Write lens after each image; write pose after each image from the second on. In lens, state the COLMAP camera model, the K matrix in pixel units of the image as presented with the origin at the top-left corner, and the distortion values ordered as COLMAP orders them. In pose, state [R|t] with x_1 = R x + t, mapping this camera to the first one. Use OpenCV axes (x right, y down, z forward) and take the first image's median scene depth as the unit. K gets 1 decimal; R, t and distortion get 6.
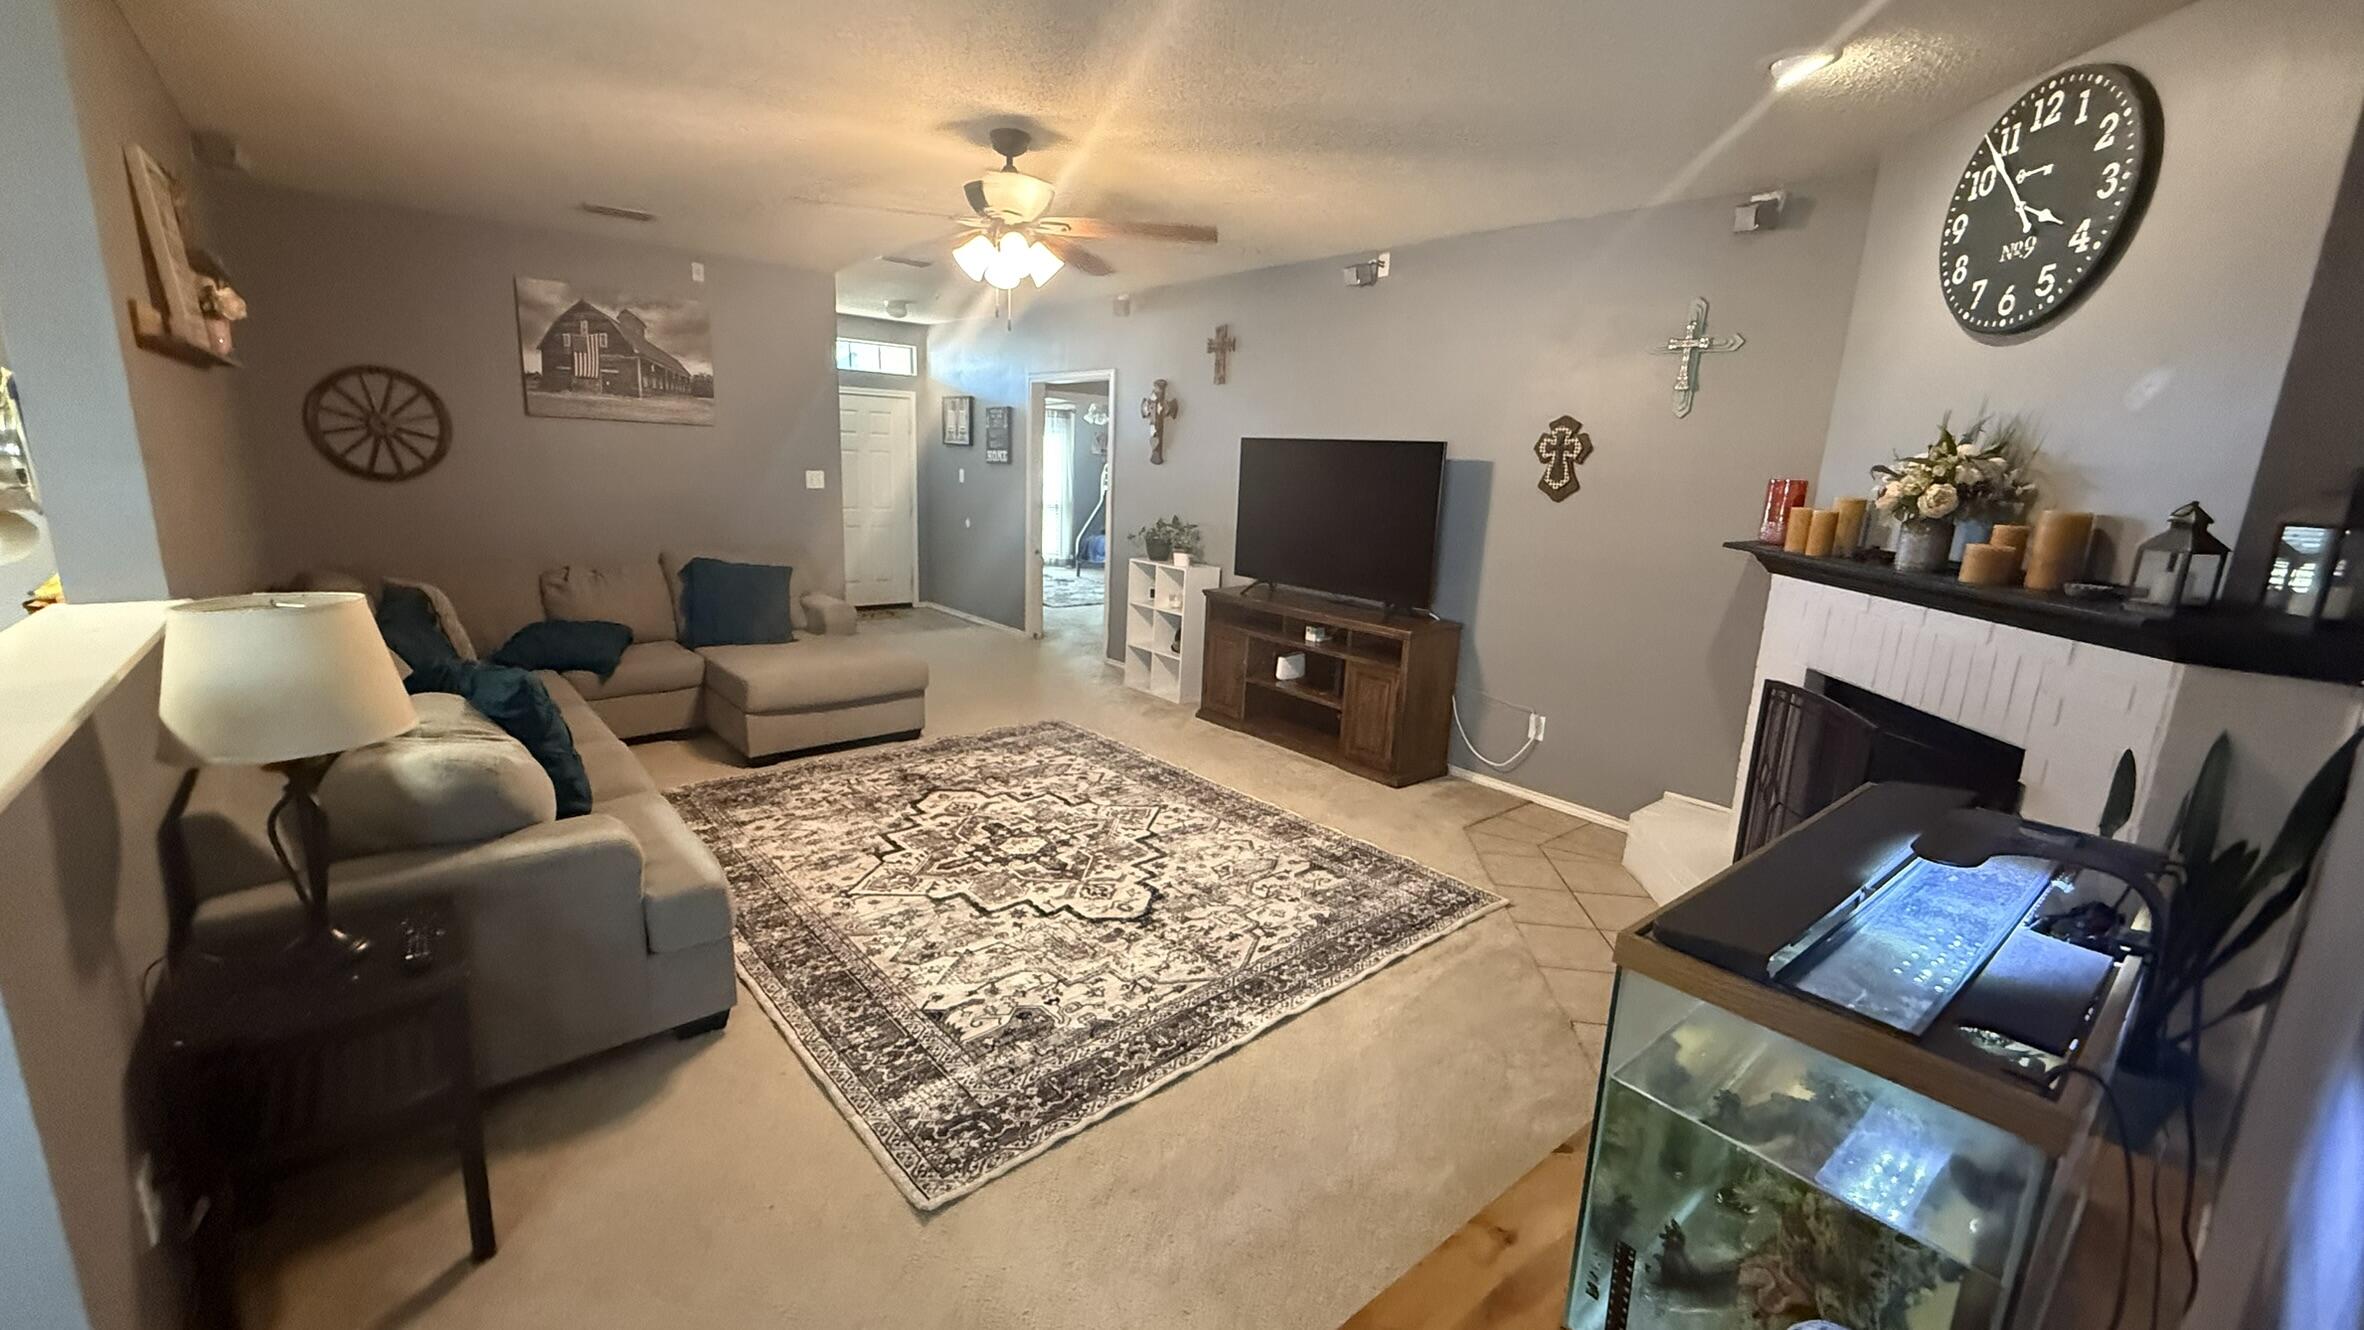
lens RADIAL K [[944.0, 0, 1171.4], [0, 944.0, 662.7], [0, 0, 1]] dist [0.000145, -0.000048]
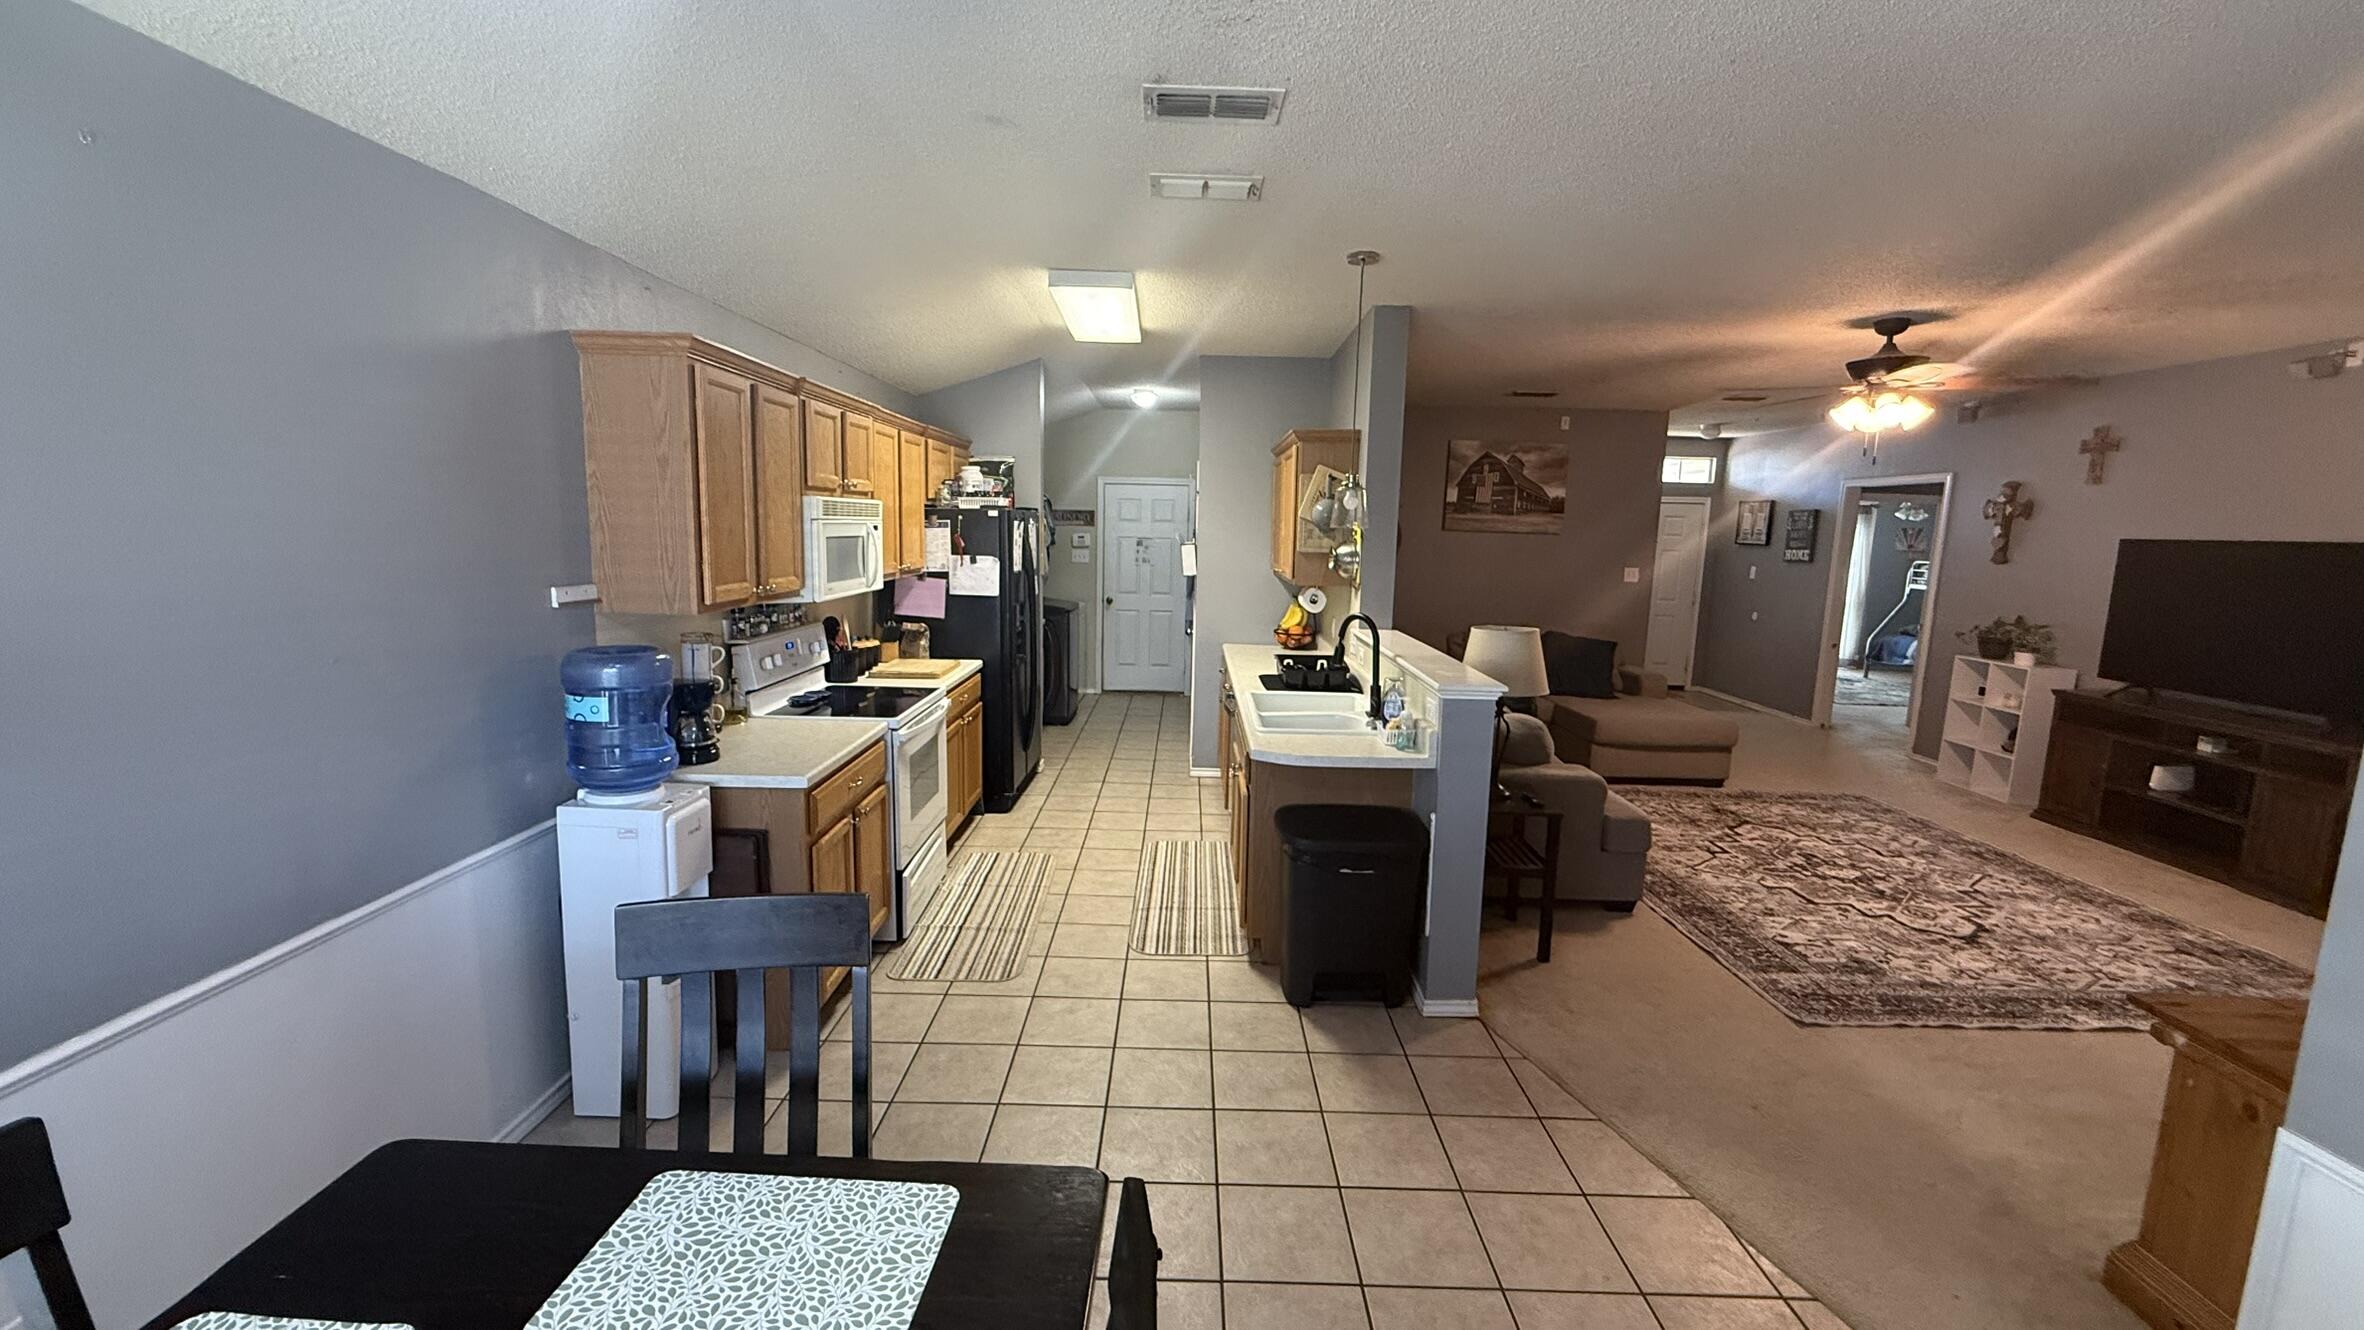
lens RADIAL K [[944.0, 0, 1171.4], [0, 944.0, 662.7], [0, 0, 1]] dist [0.000145, -0.000048]
pose [[0.756757, 0.074056, -0.649488, -0.034914], [-0.136138, 0.989631, -0.045783, 0.093488], [0.639363, 0.123066, 0.758992, -0.494649]]
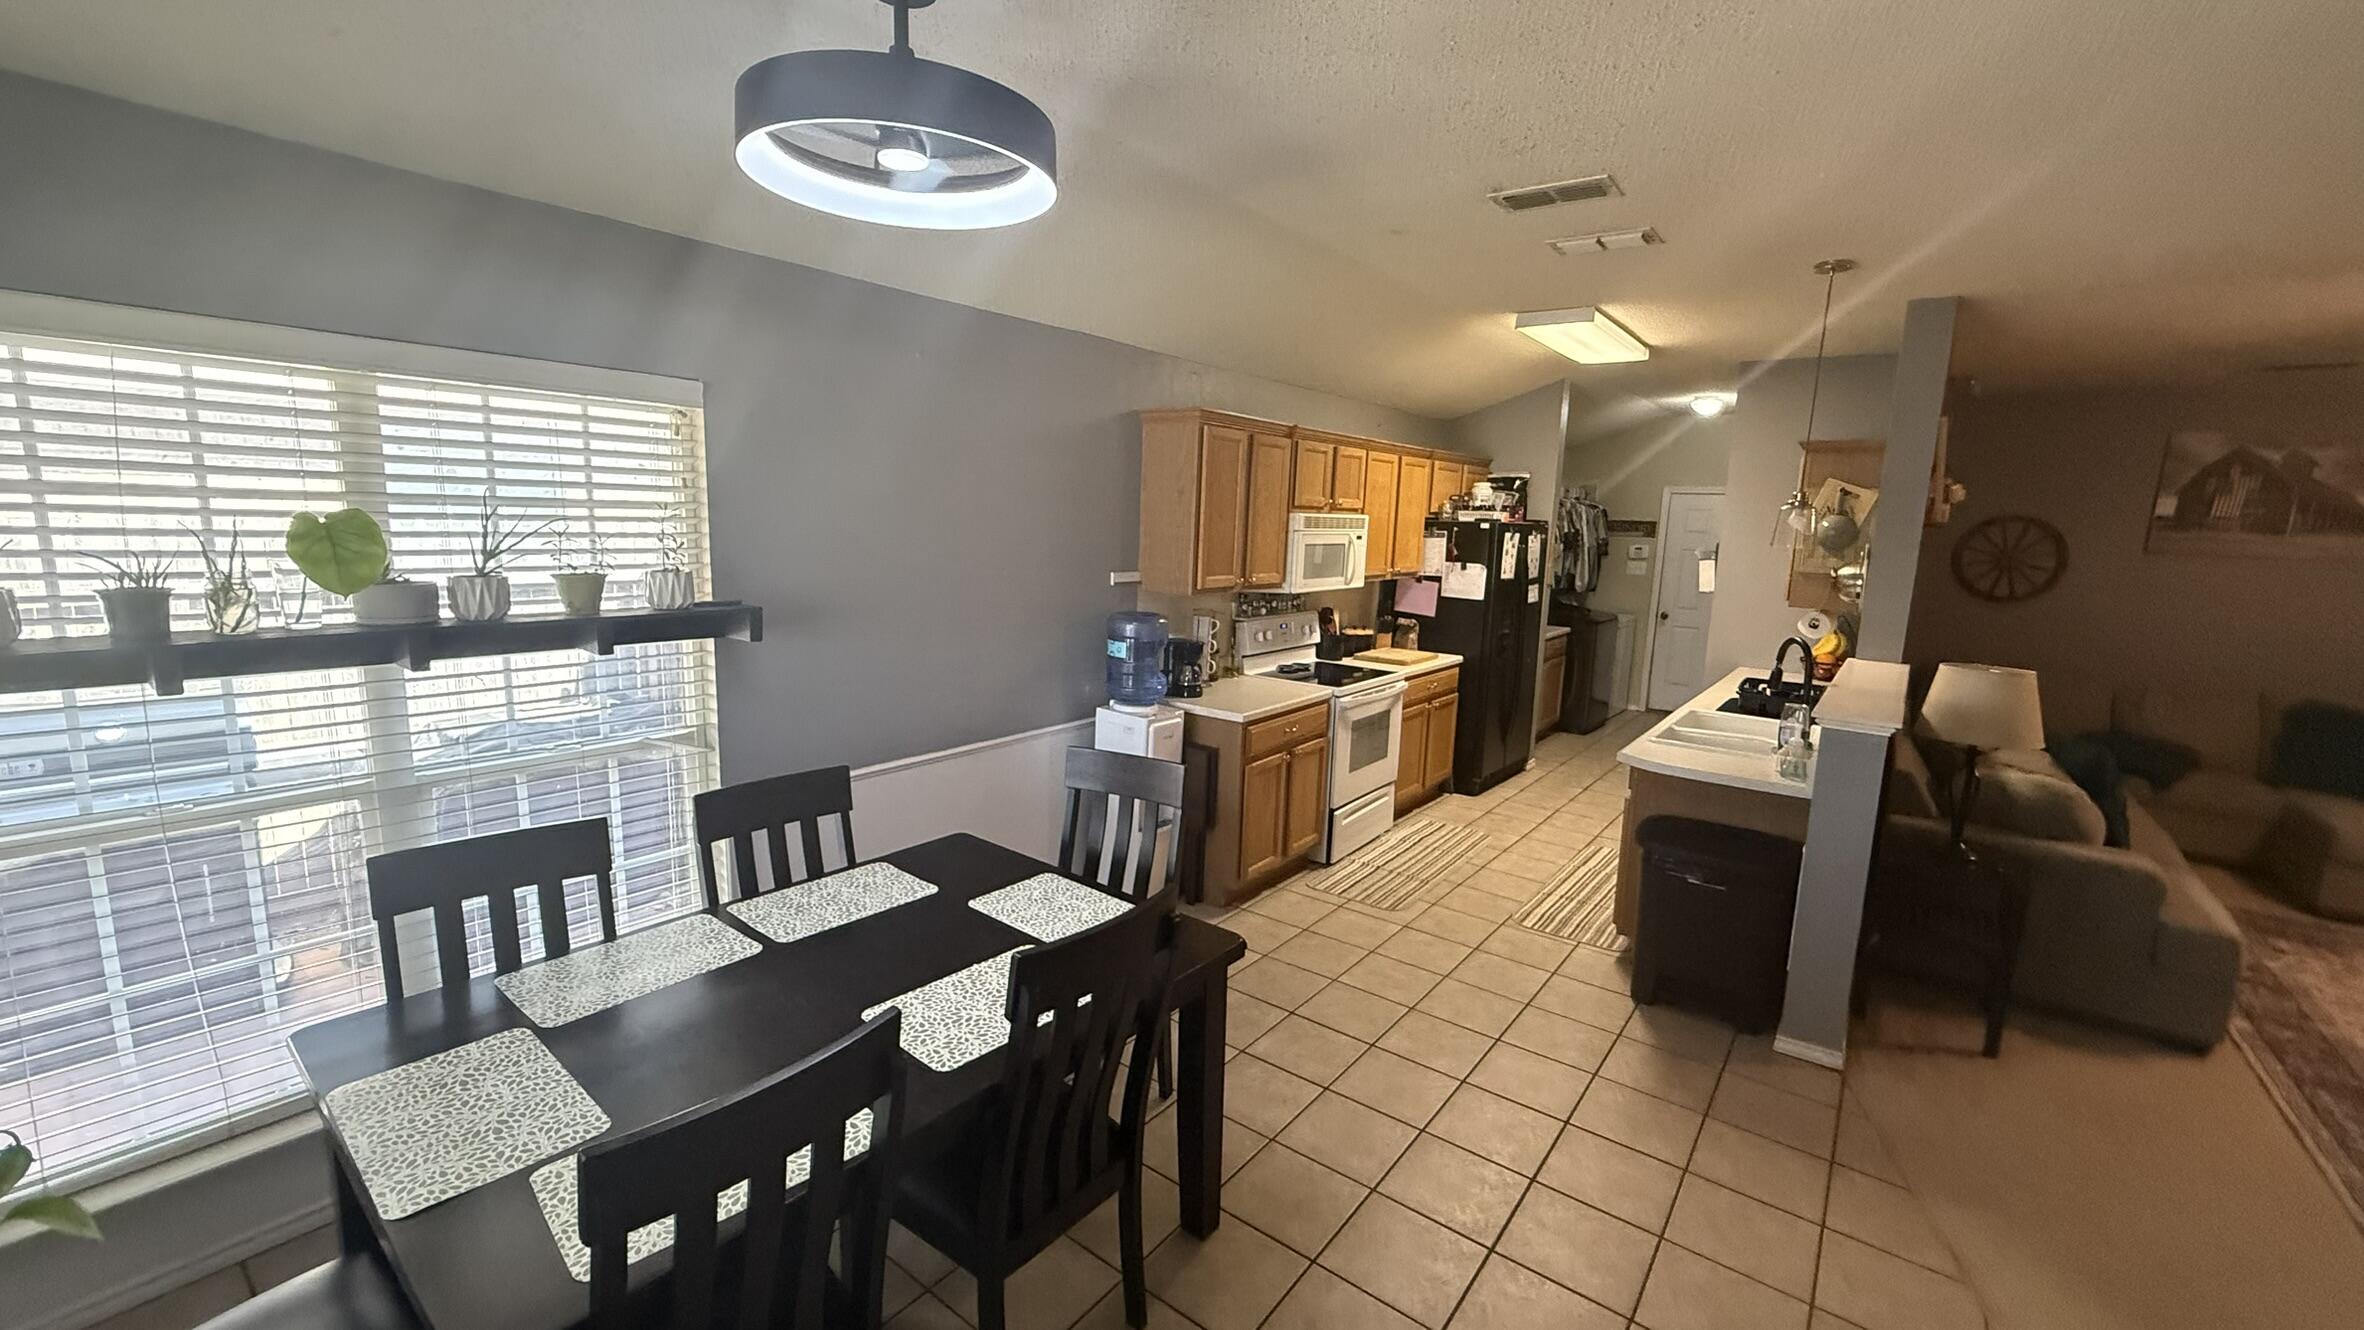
lens RADIAL K [[944.0, 0, 1171.4], [0, 944.0, 662.7], [0, 0, 1]] dist [0.000145, -0.000048]
pose [[0.205544, 0.125265, -0.970598, 0.246170], [-0.237584, 0.968492, 0.074680, 0.073912], [0.949371, 0.215248, 0.228829, -0.434765]]
